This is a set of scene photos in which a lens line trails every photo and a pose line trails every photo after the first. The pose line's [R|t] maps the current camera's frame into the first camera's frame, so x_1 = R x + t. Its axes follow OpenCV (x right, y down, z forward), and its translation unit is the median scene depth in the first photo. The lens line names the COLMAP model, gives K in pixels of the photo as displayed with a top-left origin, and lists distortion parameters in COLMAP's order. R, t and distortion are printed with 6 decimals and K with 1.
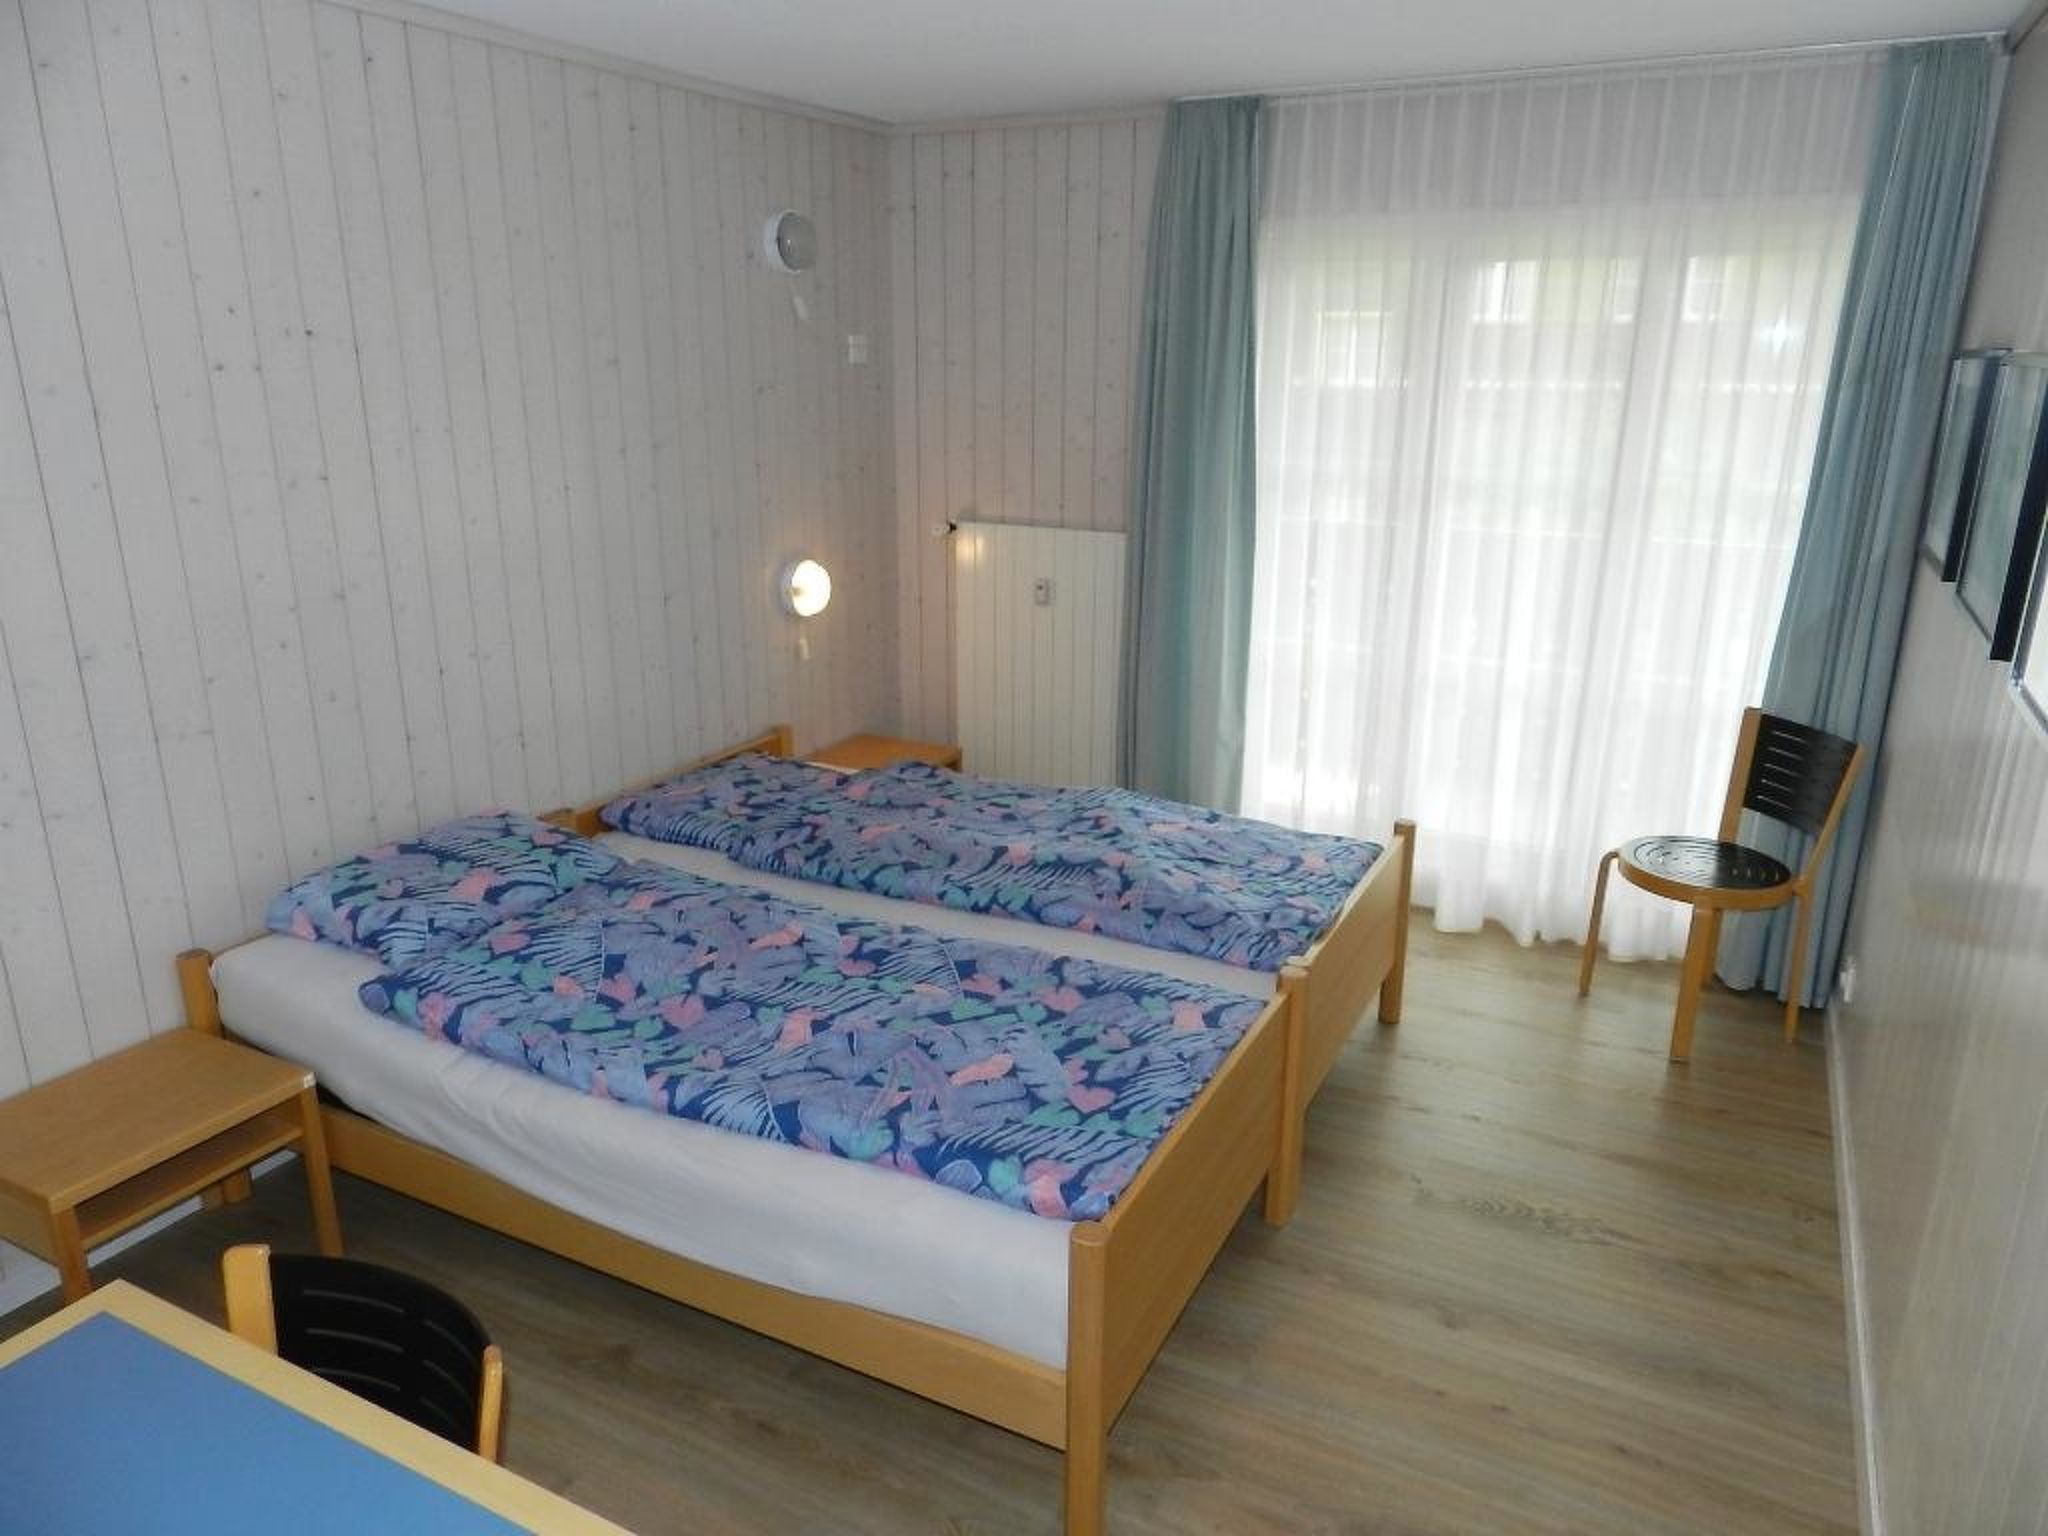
lens RADIAL K [[1386.2, 0, 1023.7], [0, 1386.2, 769.6], [0, 0, 1]] dist [0.022421, -0.012929]
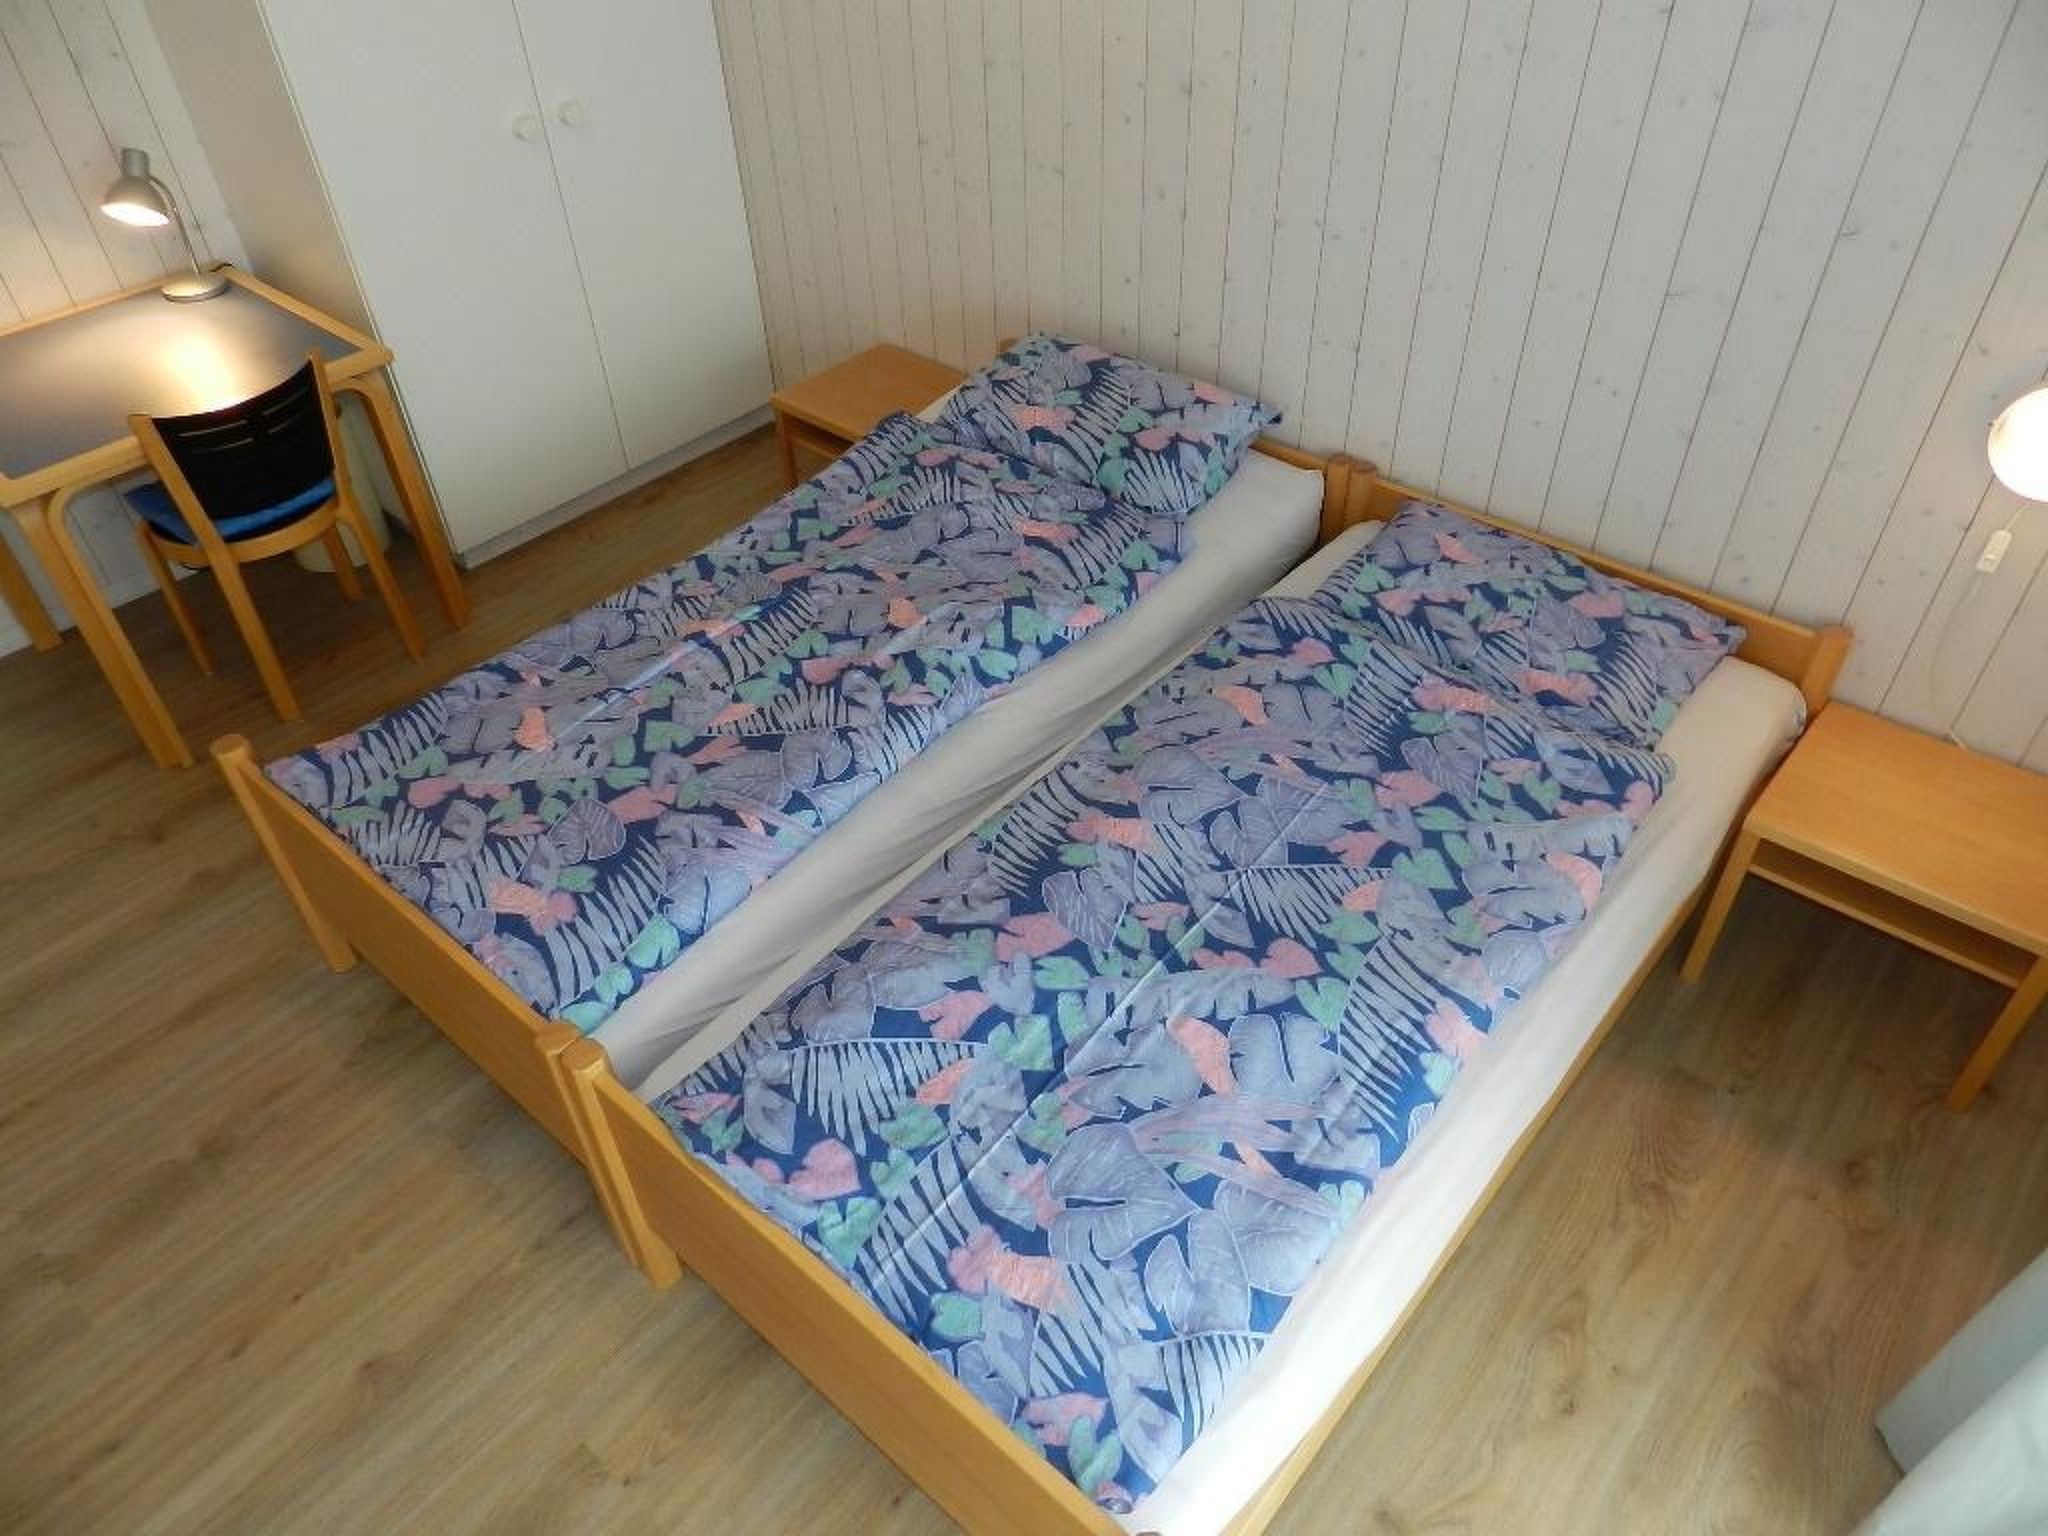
lens RADIAL K [[1386.2, 0, 1030.0], [0, 1386.2, 763.2], [0, 0, 1]] dist [0.022421, -0.012929]
pose [[-0.235842, 0.645391, -0.726532, 0.470466], [-0.259891, 0.678502, 0.687090, -0.408467], [0.936395, 0.350864, 0.007712, 0.996875]]
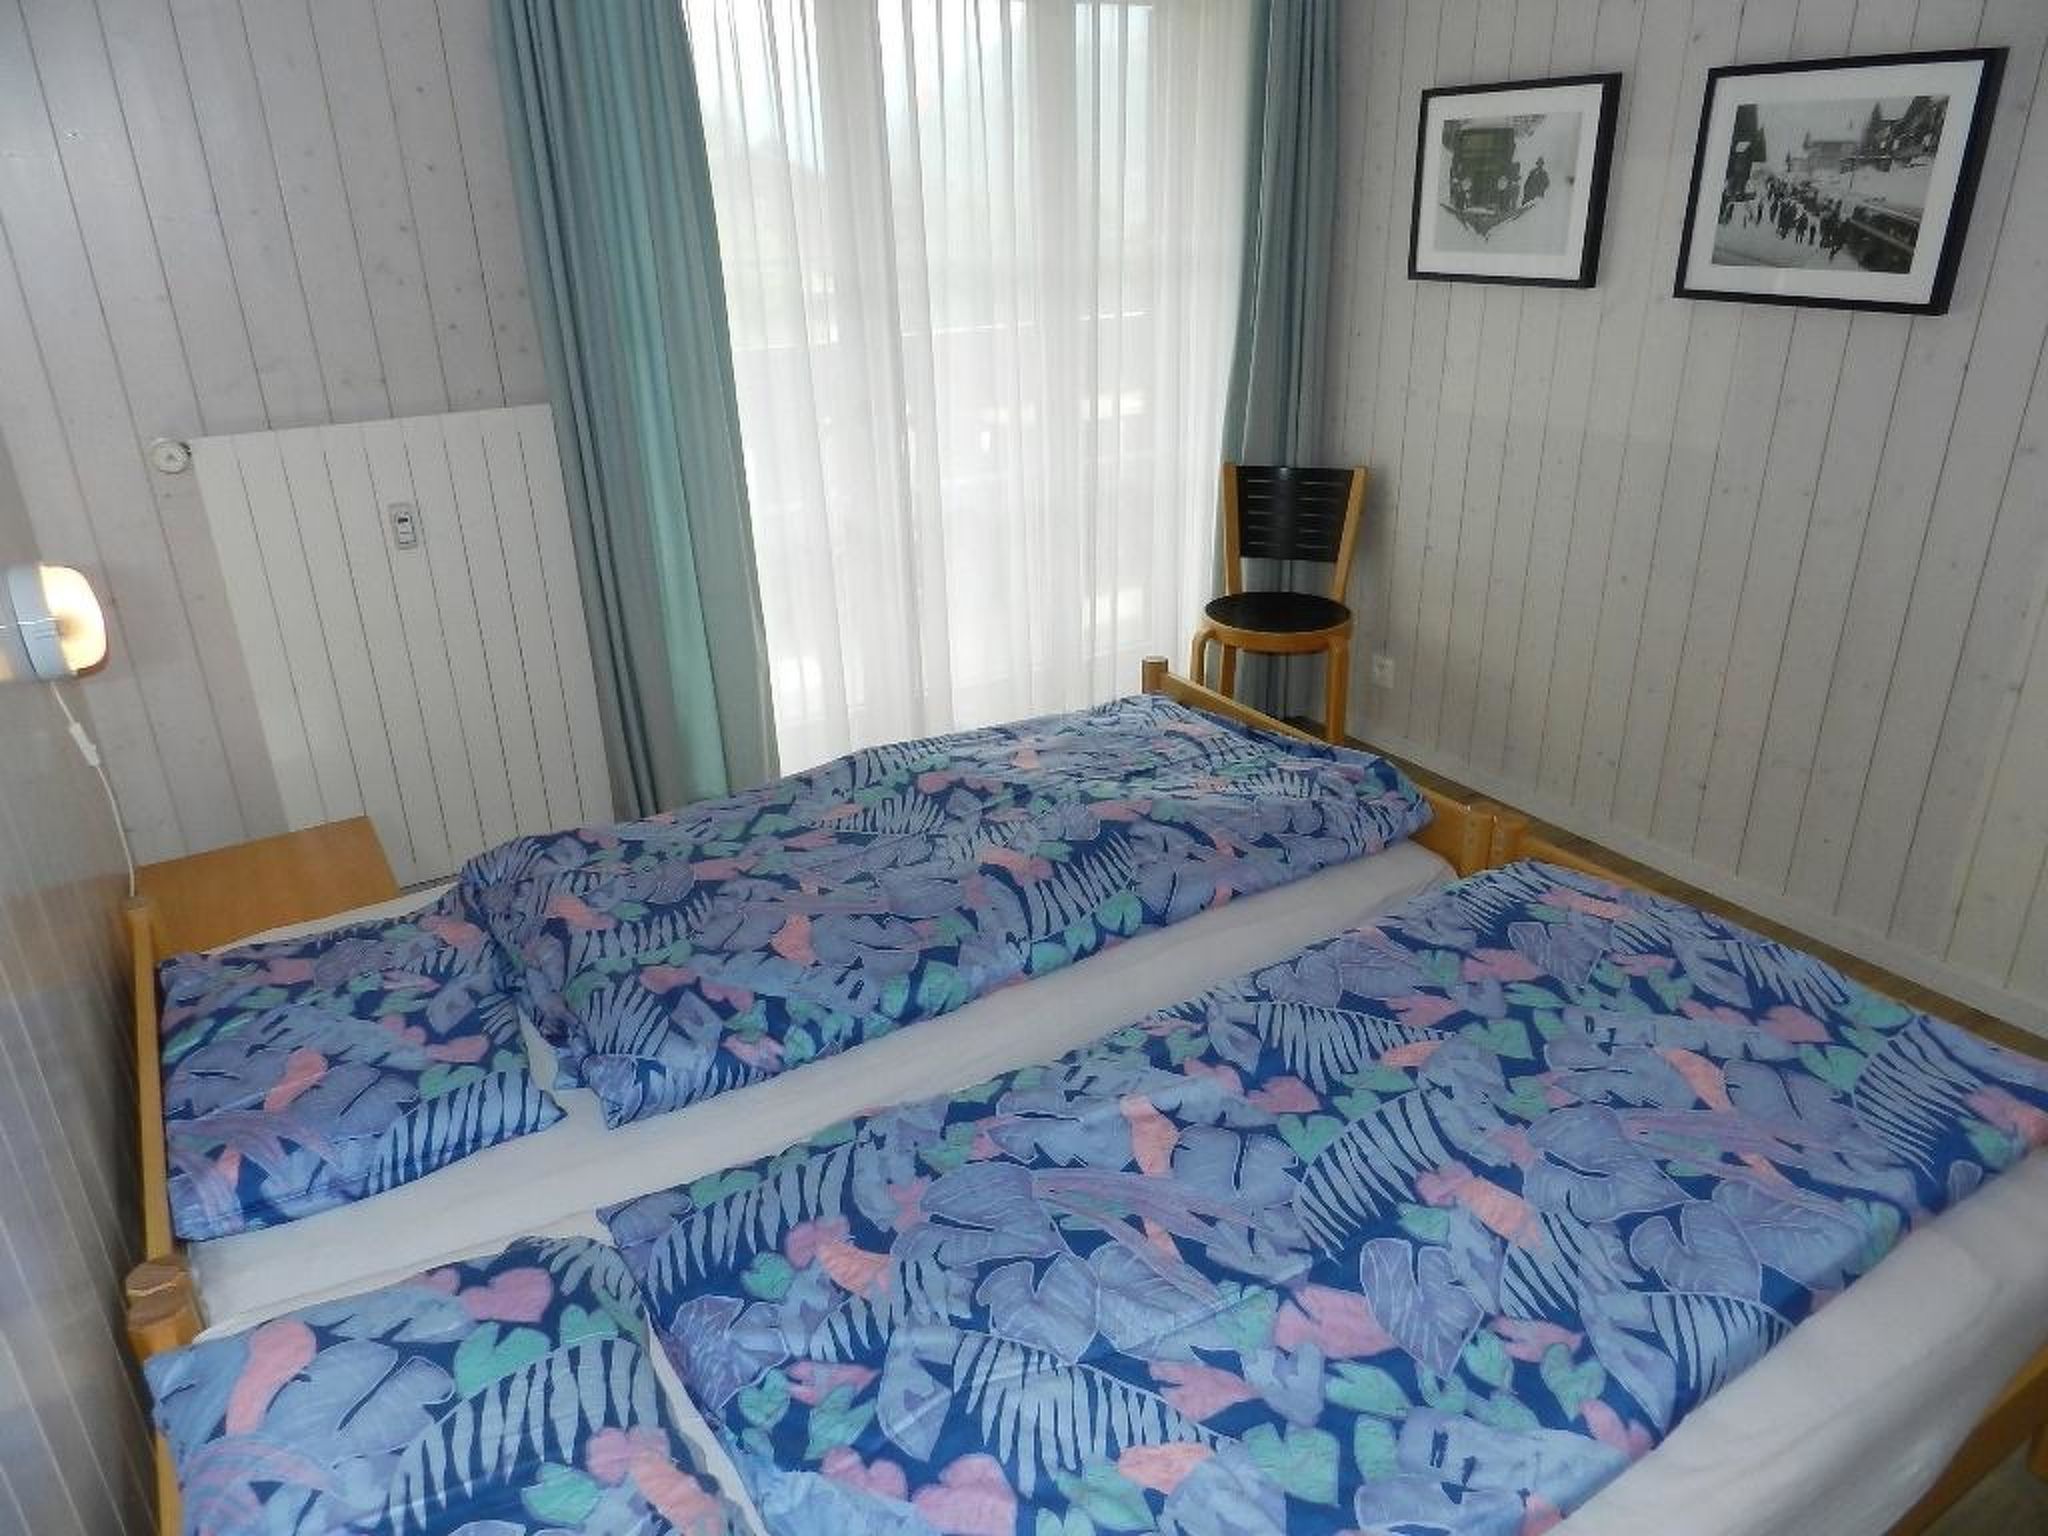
lens RADIAL K [[1386.2, 0, 1022.2], [0, 1386.2, 766.7], [0, 0, 1]] dist [0.022421, -0.012929]
pose [[0.516107, -0.358286, 0.777987, -0.528261], [0.278153, 0.929188, 0.243395, -0.151104], [-0.810101, 0.090781, 0.579219, 0.636827]]
